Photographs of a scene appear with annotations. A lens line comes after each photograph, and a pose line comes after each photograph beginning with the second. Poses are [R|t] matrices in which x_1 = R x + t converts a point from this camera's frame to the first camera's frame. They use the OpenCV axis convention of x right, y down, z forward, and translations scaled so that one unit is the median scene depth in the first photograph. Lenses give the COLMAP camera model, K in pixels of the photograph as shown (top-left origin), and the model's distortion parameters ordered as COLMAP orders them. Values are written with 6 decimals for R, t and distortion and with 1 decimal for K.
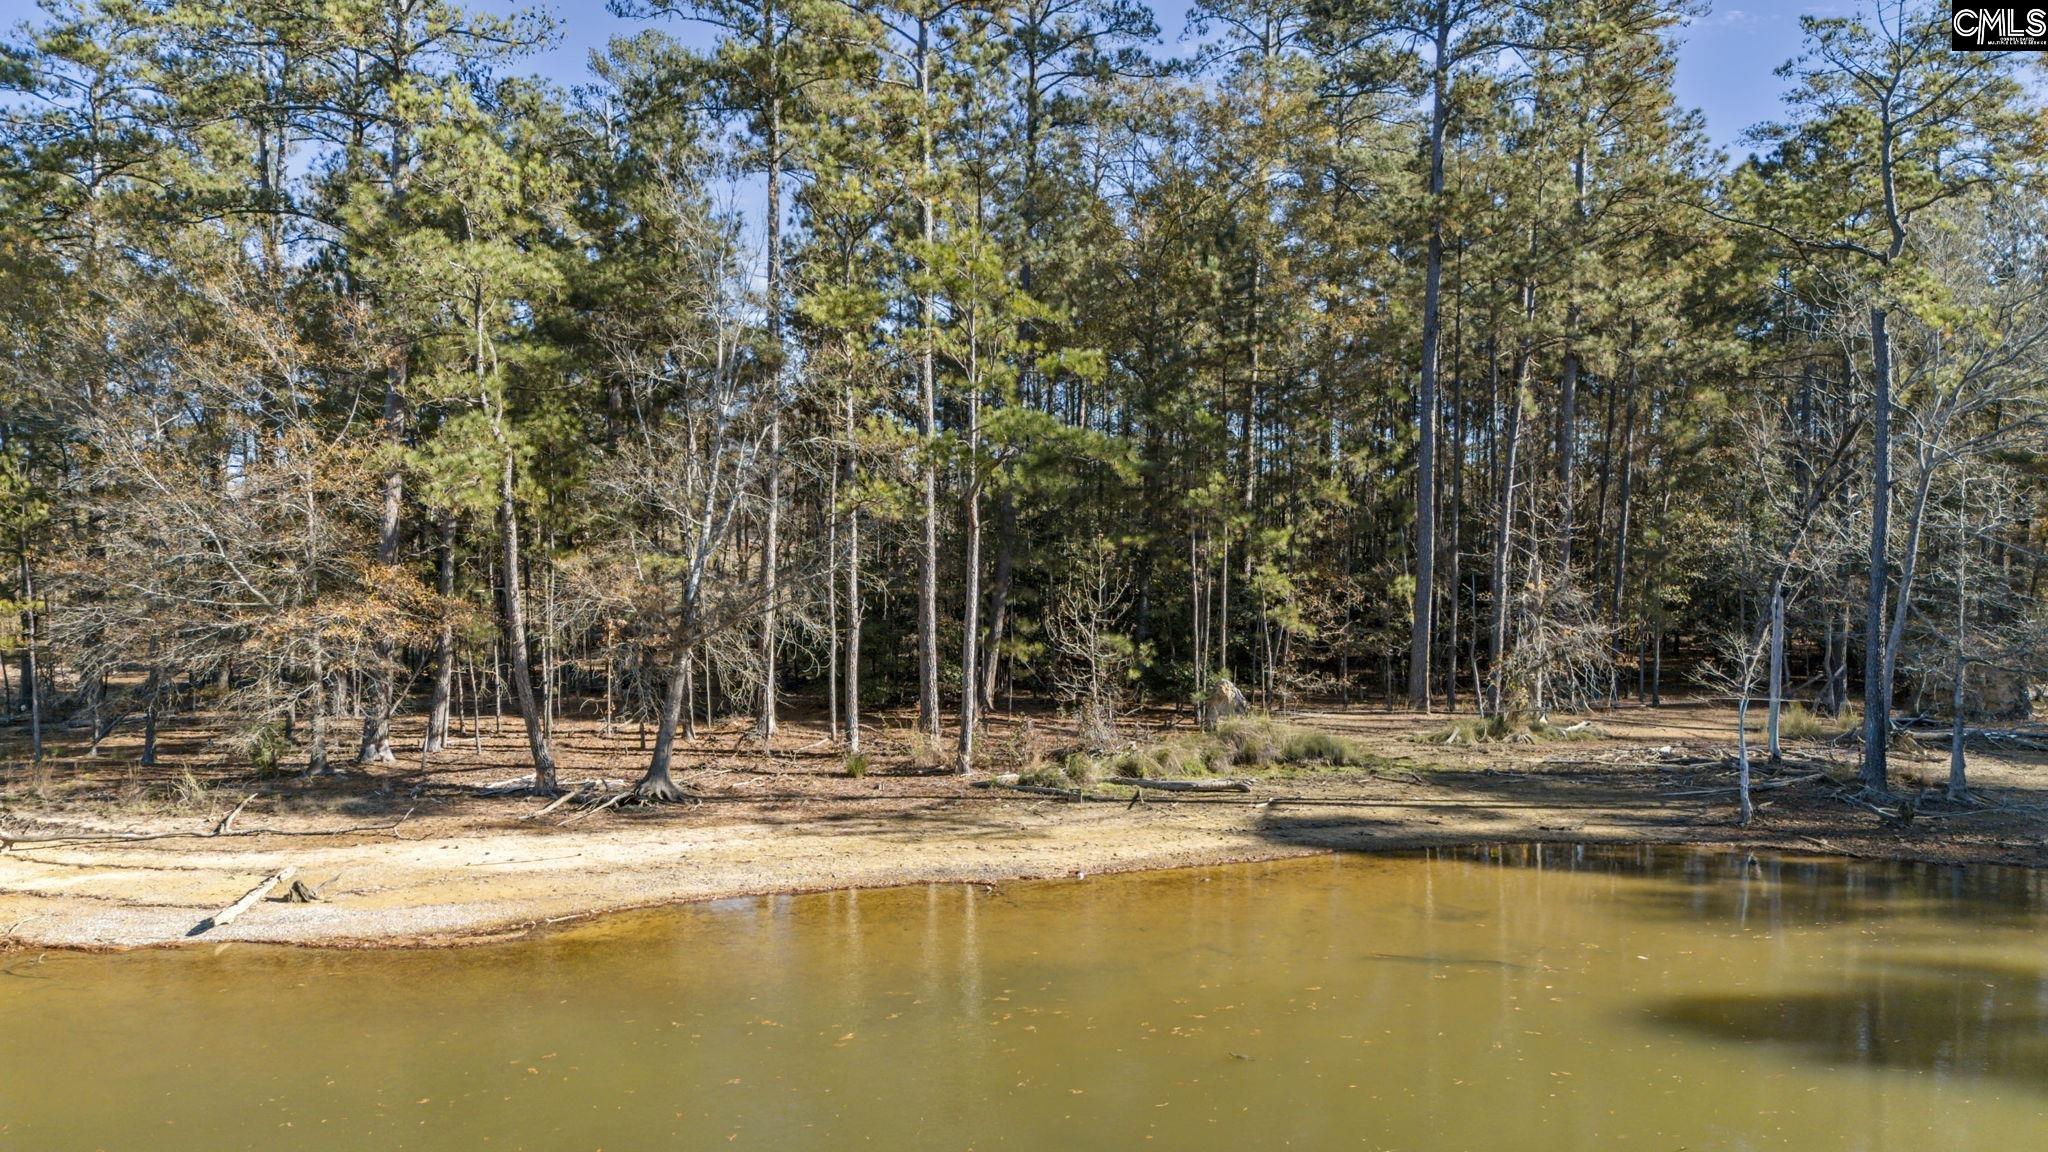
lens RADIAL K [[1498.7, 0, 1022.7], [0, 1498.7, 581.7], [0, 0, 1]] dist [0.061274, -0.060805]
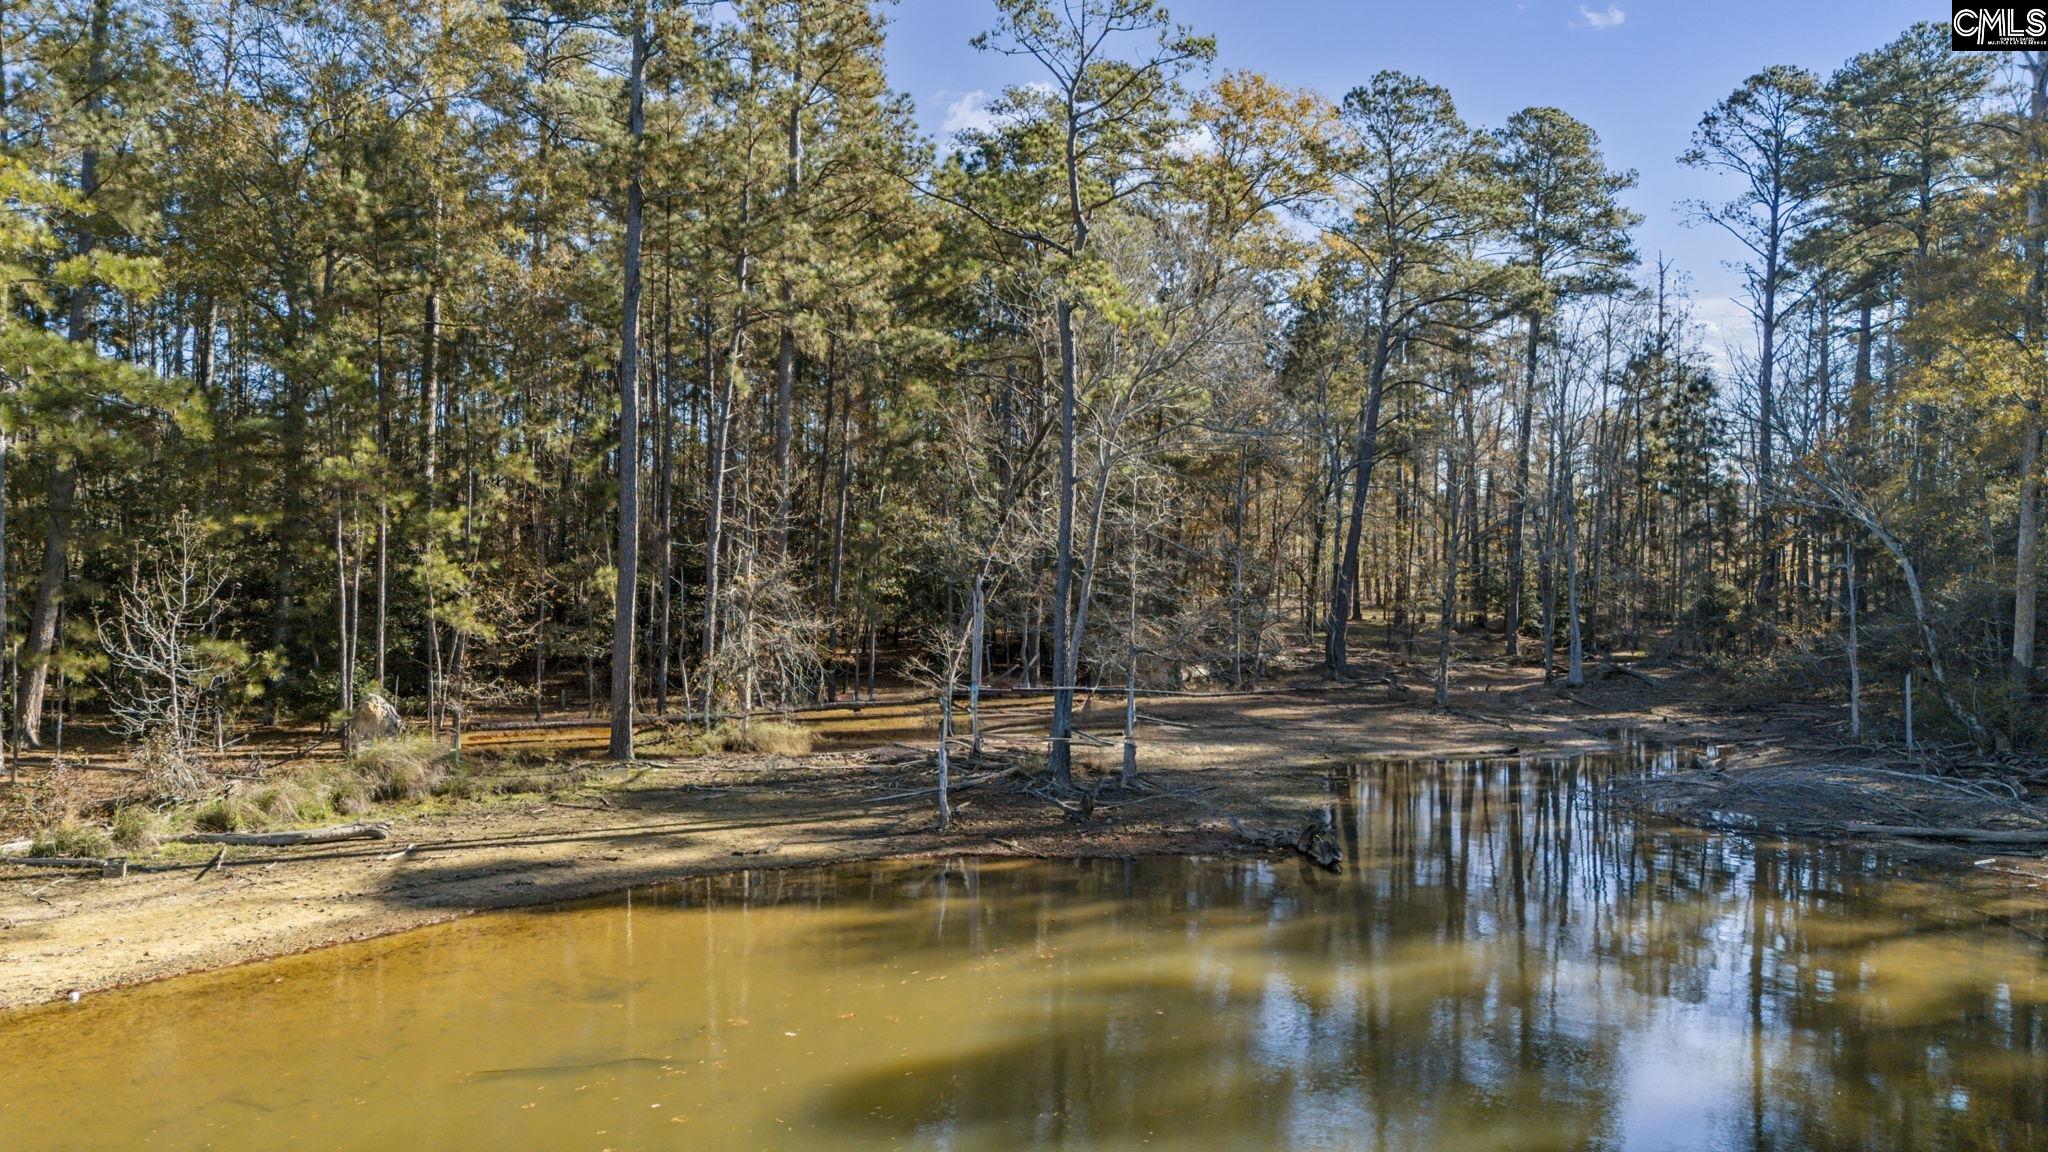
lens RADIAL K [[1518.4, 0, 1024.0], [0, 1518.4, 576.0], [0, 0, 1]] dist [0.065152, -0.061235]
pose [[0.885187, 0.001899, 0.465231, 0.057535], [-0.003020, 0.999994, 0.001665, -0.001125], [-0.465225, -0.002879, 0.885188, 0.097691]]
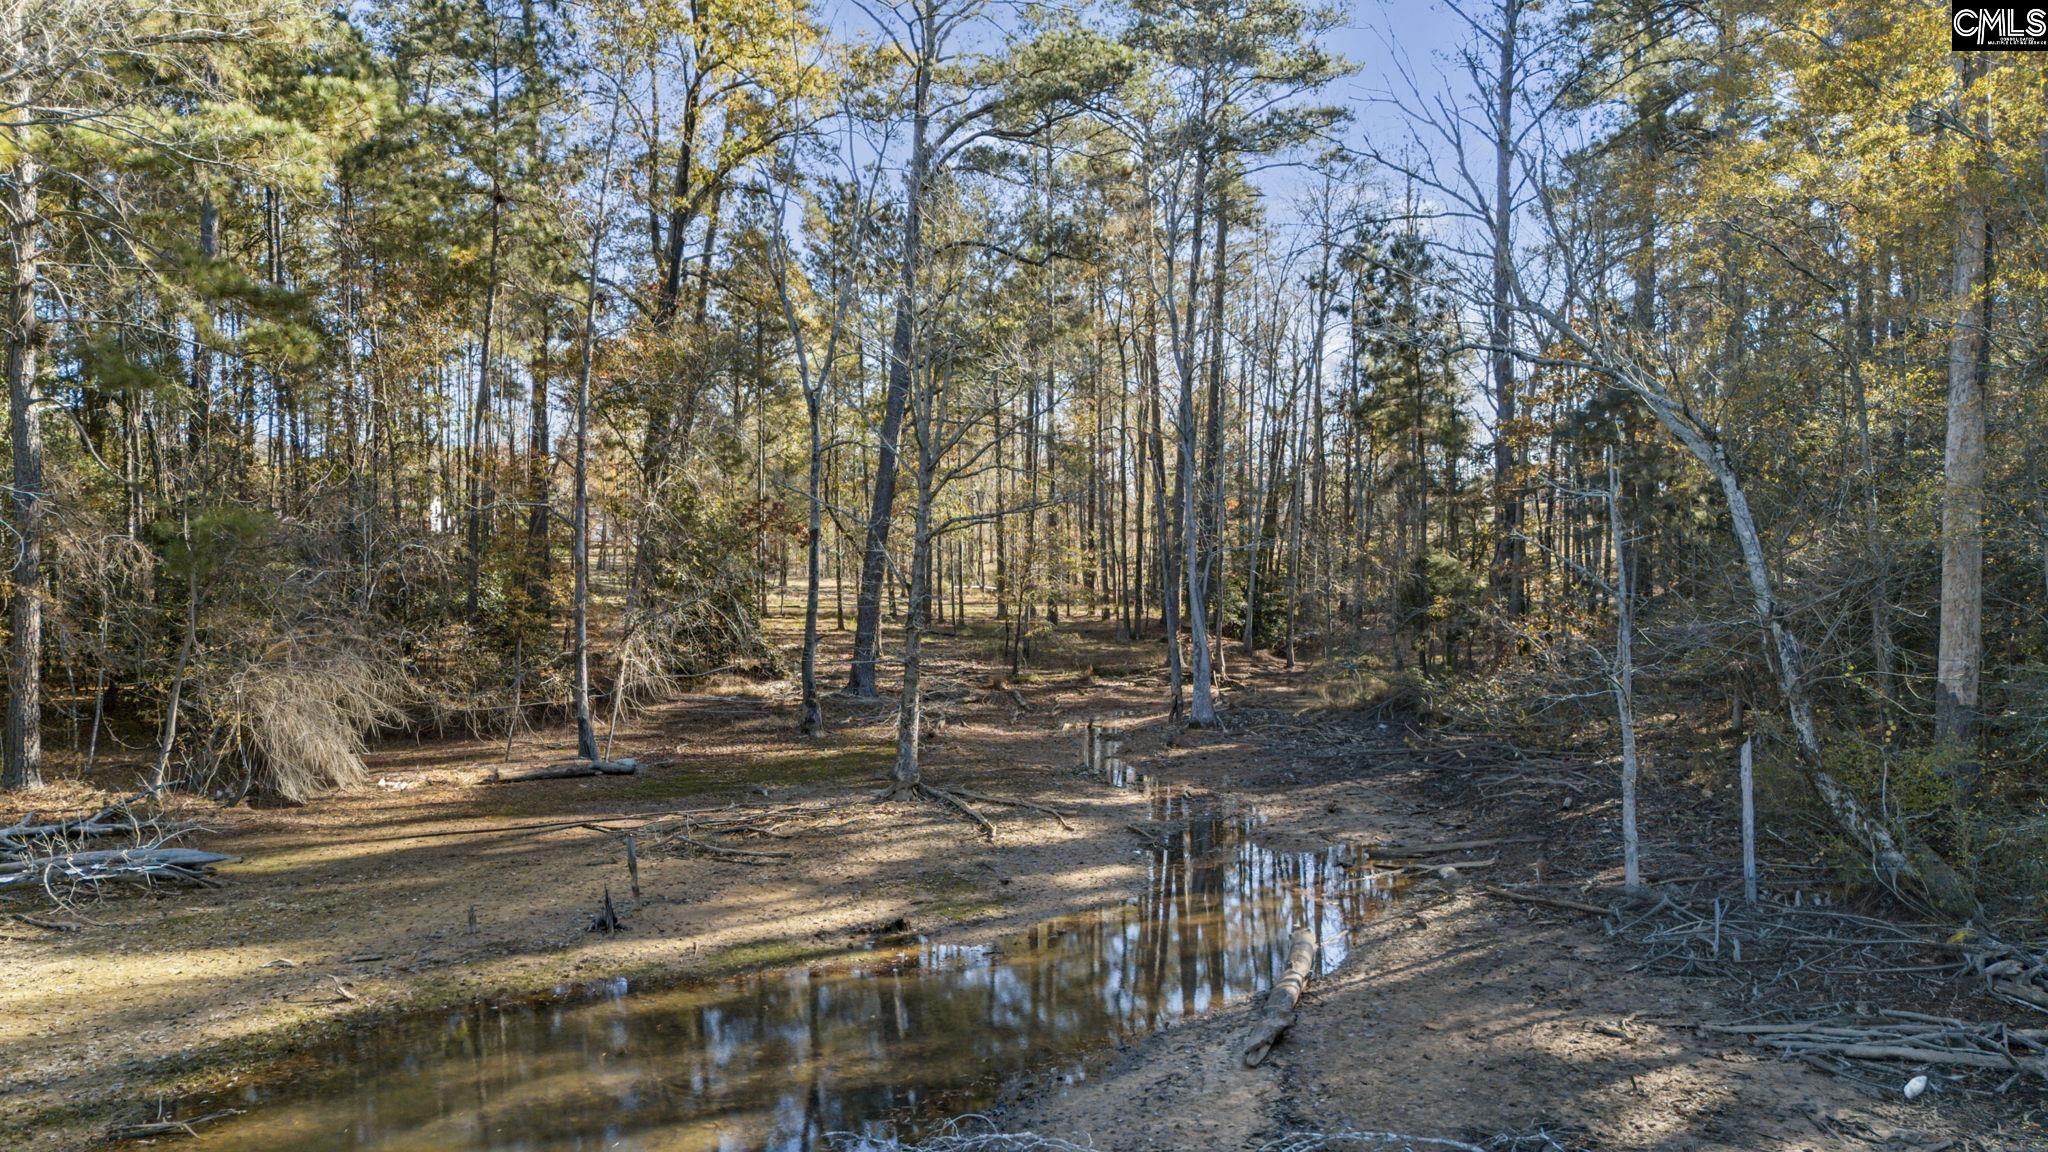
lens RADIAL K [[1518.4, 0, 1024.0], [0, 1518.4, 576.0], [0, 0, 1]] dist [0.065152, -0.061235]
pose [[0.827387, -0.009861, 0.561546, 0.637244], [0.008261, 0.999951, 0.005388, 0.013116], [-0.561572, 0.000181, 0.827428, 0.483072]]
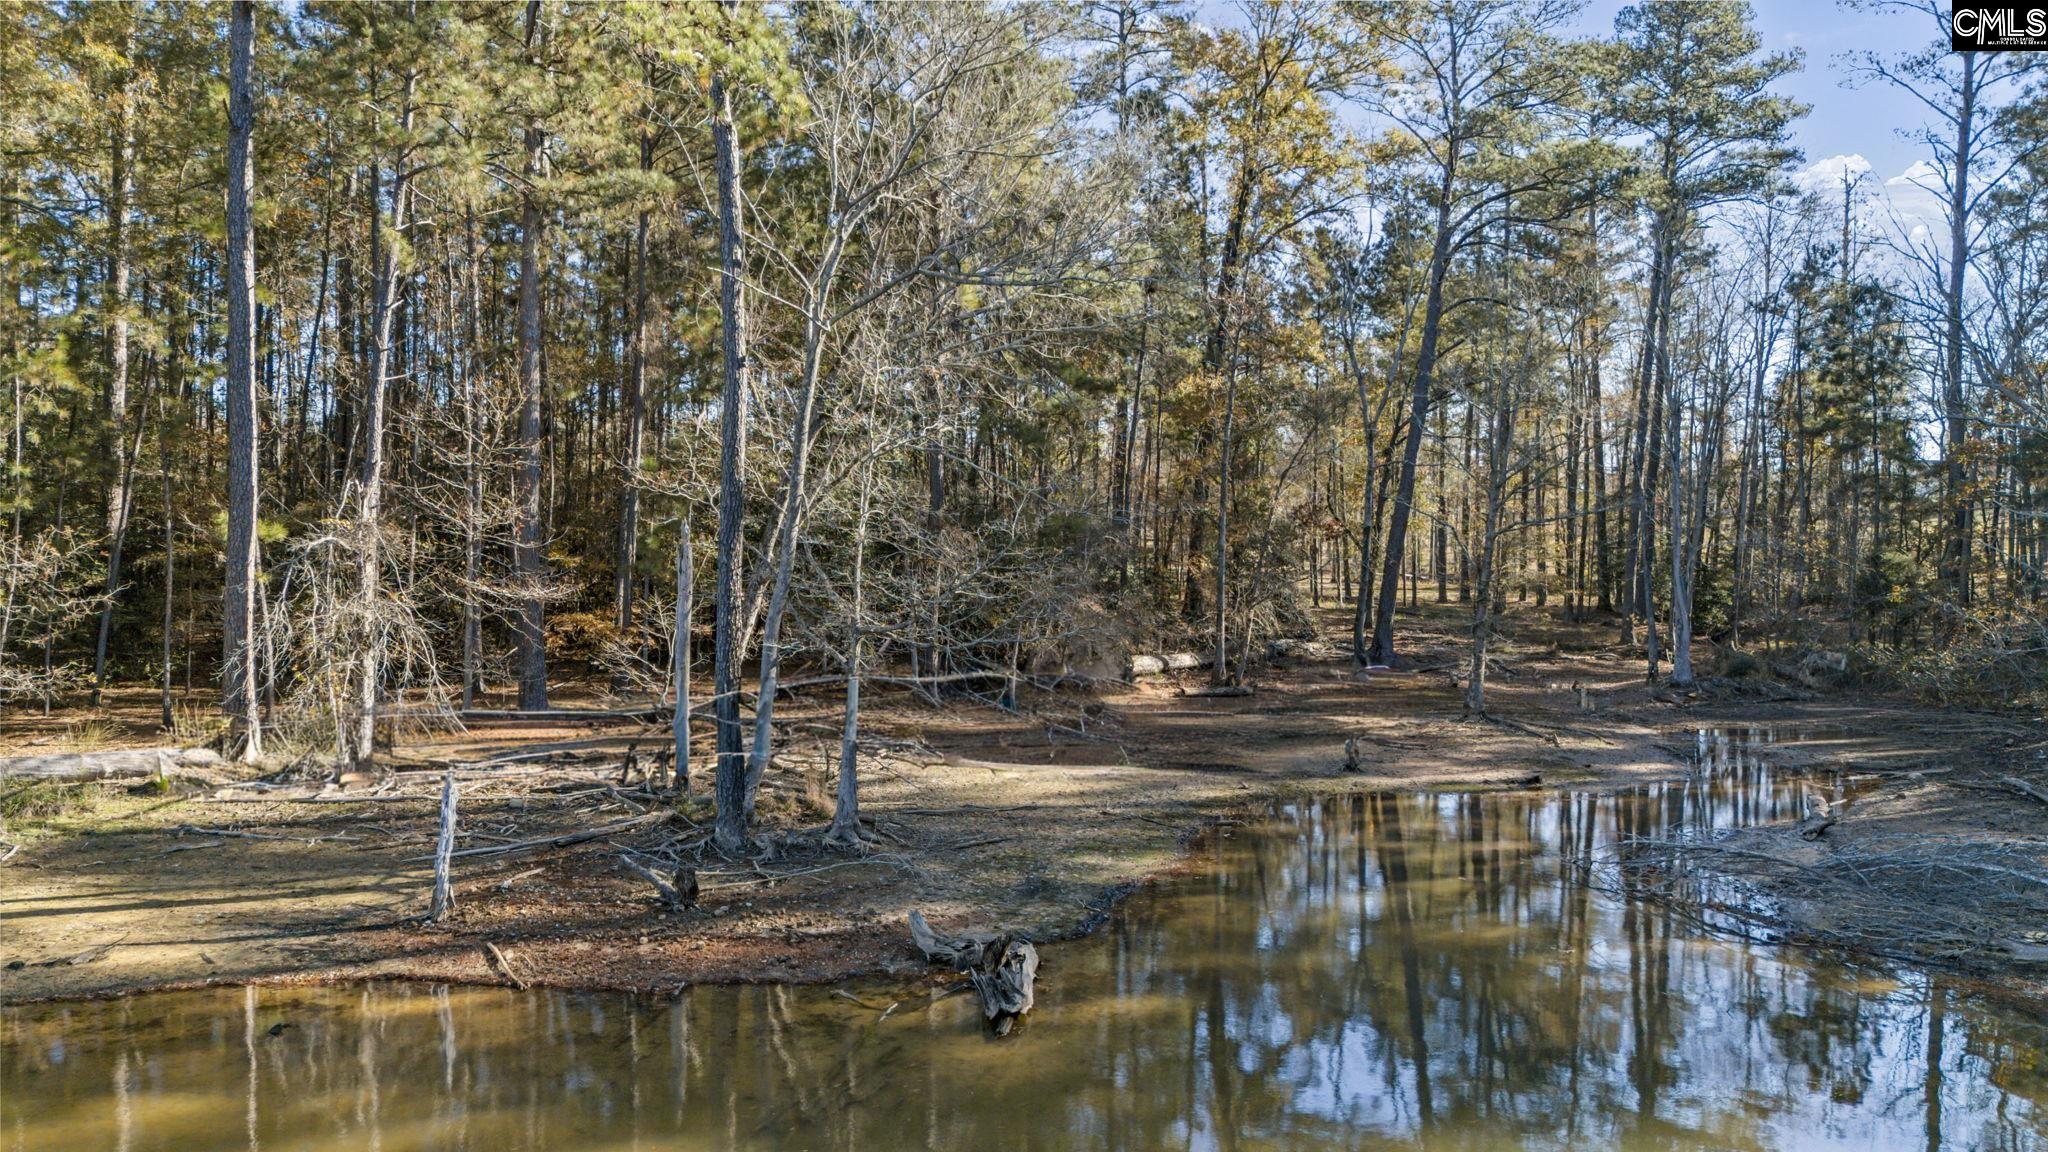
lens RADIAL K [[1507.7, 0, 1021.6], [0, 1507.7, 574.9], [0, 0, 1]] dist [0.061259, -0.057969]
pose [[0.934058, 0.002389, 0.357114, 0.363489], [-0.007194, 0.999901, 0.012128, 0.014651], [-0.357049, -0.013897, 0.933982, 0.285646]]
